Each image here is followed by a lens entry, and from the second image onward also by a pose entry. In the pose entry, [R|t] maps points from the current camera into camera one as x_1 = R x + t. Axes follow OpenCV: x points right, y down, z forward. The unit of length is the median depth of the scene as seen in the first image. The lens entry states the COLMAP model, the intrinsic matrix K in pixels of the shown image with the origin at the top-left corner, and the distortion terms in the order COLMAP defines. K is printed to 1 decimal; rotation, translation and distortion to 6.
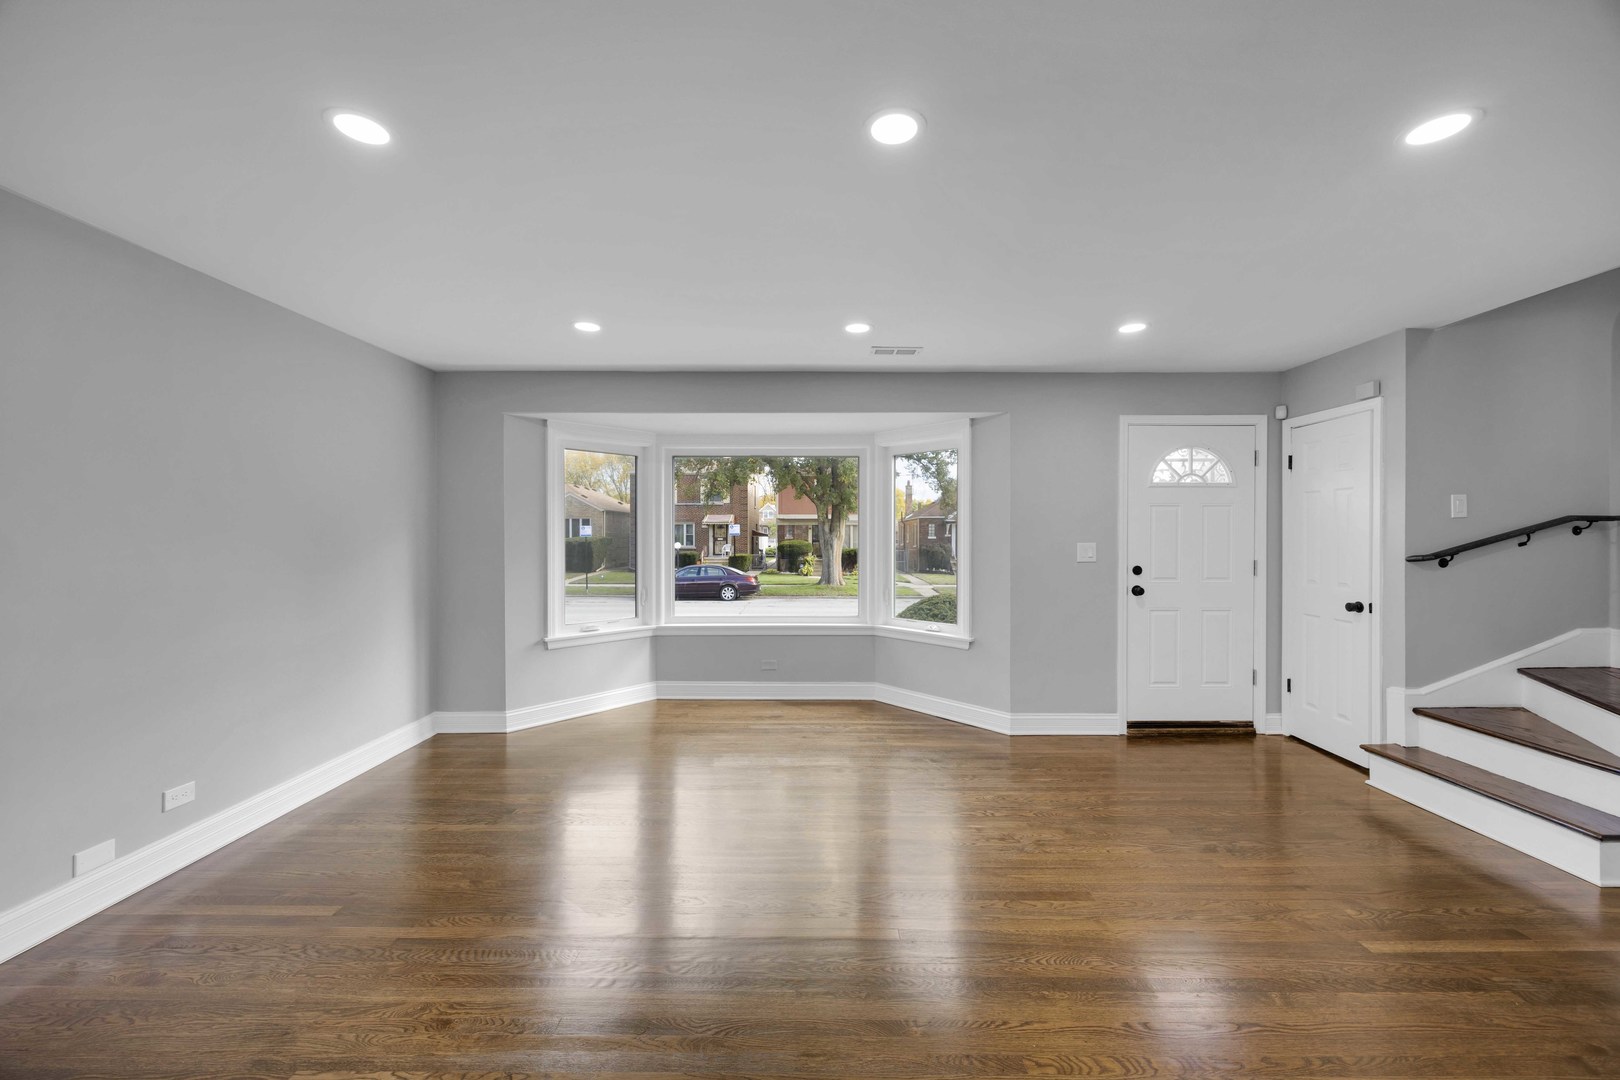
lens RADIAL K [[619.2, 0, 813.6], [0, 619.2, 540.4], [0, 0, 1]] dist [-0.002160, -0.000111]
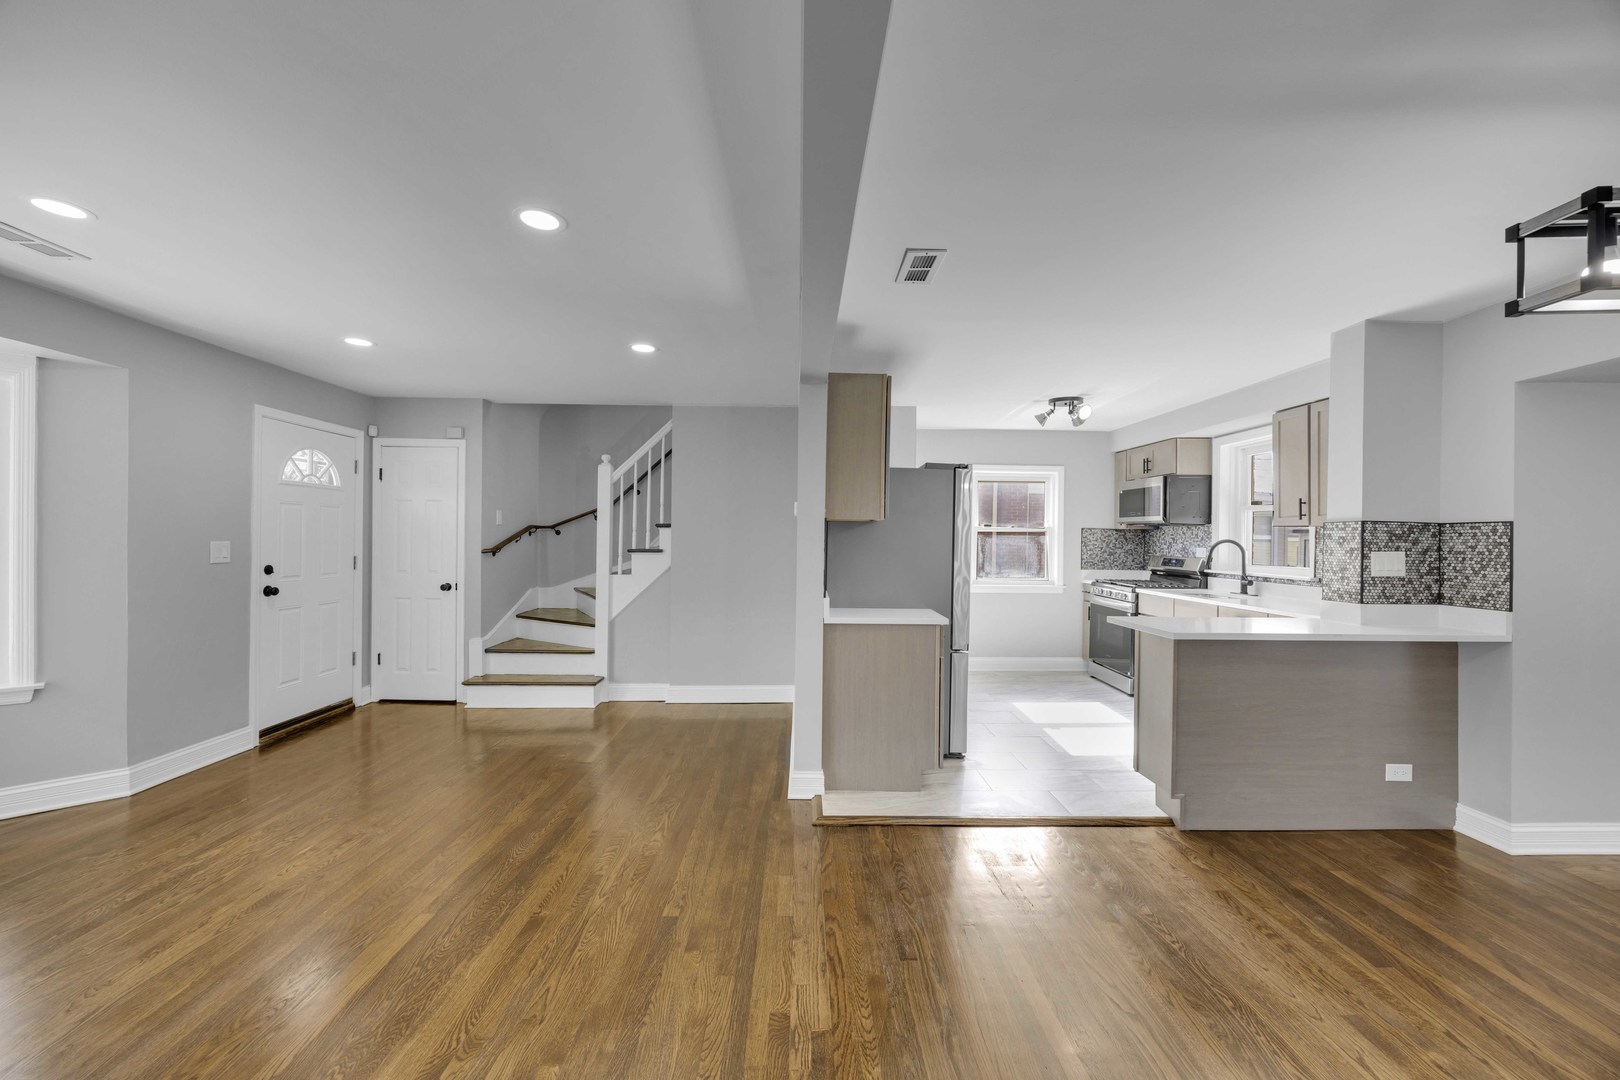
lens RADIAL K [[619.2, 0, 813.6], [0, 619.2, 540.4], [0, 0, 1]] dist [-0.002160, -0.000111]
pose [[-0.020208, -0.002620, 0.999792, -0.449949], [-0.001280, 0.999996, 0.002595, -0.000775], [-0.999795, -0.001227, -0.020211, 0.177579]]
